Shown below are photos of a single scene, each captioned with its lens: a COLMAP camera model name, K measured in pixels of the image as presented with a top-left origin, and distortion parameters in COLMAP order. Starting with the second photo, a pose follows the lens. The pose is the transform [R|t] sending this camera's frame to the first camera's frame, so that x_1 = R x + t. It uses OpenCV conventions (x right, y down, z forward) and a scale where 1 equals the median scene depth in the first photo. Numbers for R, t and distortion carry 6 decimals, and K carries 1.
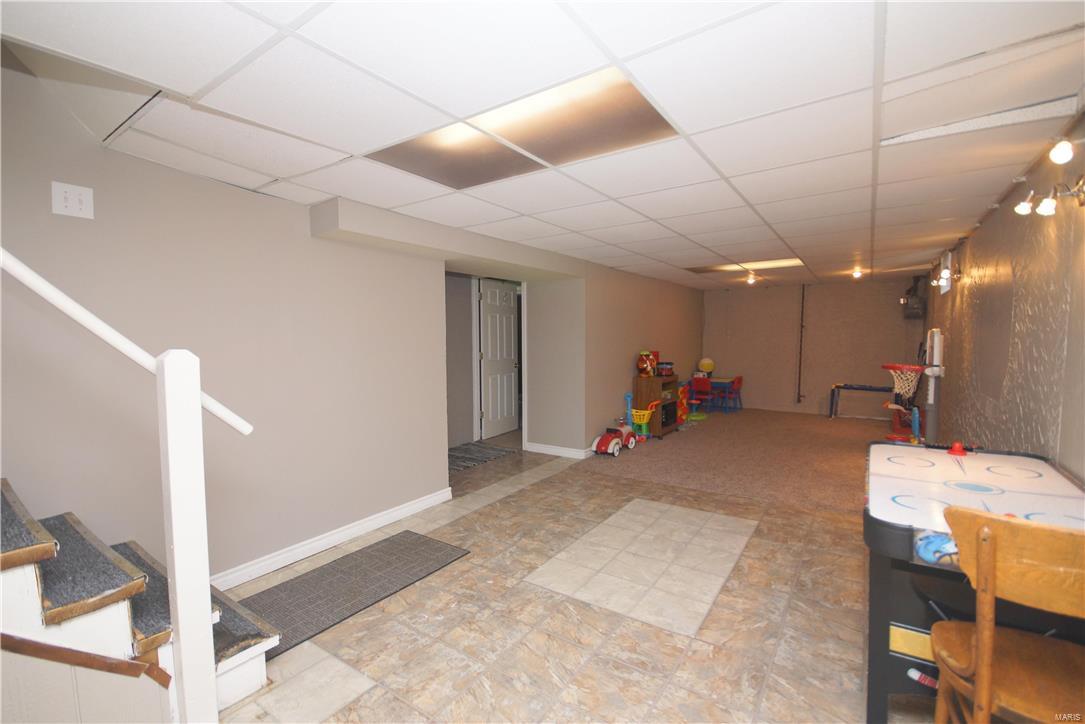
lens RADIAL K [[475.3, 0, 543.4], [0, 475.3, 368.5], [0, 0, 1]] dist [0.005207, 0.000500]
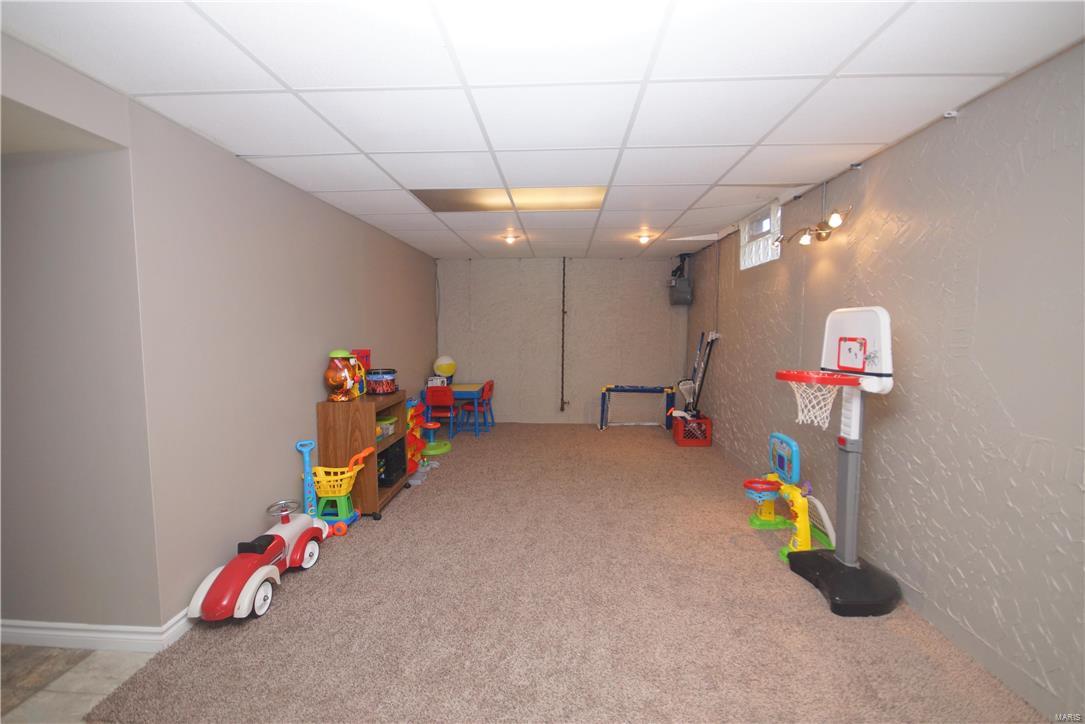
lens RADIAL K [[475.3, 0, 545.0], [0, 475.3, 367.8], [0, 0, 1]] dist [0.005207, 0.000500]
pose [[0.842020, -0.042240, 0.537790, 0.120198], [0.033702, 0.999101, 0.025706, -0.023072], [-0.538393, -0.003521, 0.842687, 0.434900]]
